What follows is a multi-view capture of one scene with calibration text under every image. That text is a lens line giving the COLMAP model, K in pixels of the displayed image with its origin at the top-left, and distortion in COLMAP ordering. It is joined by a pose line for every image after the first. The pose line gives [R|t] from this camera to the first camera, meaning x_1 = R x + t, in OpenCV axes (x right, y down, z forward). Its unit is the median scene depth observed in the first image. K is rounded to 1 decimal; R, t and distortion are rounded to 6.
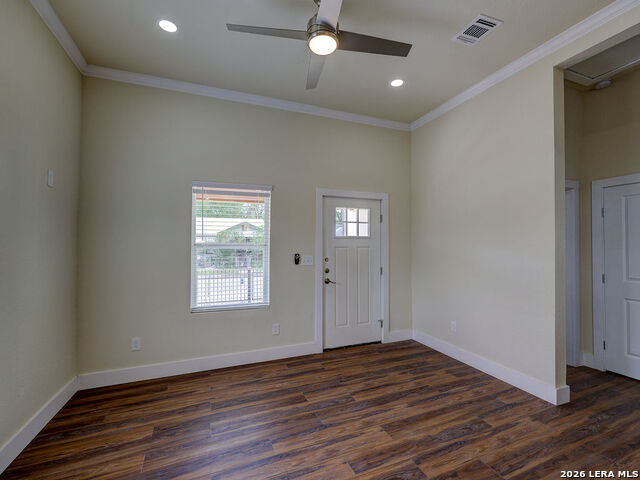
lens RADIAL K [[288.3, 0, 319.1], [0, 288.3, 242.0], [0, 0, 1]] dist [0.000585, -0.000087]
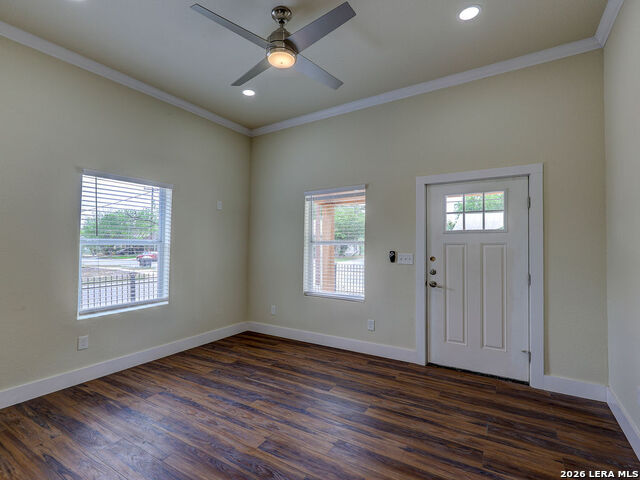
lens RADIAL K [[276.7, 0, 302.7], [0, 276.7, 242.7], [0, 0, 1]] dist [0.001305, 0.000005]
pose [[0.620610, -0.001037, -0.784119, 0.501465], [0.009629, 0.999934, 0.006299, 0.004953], [0.784060, -0.011460, 0.620579, 0.226385]]
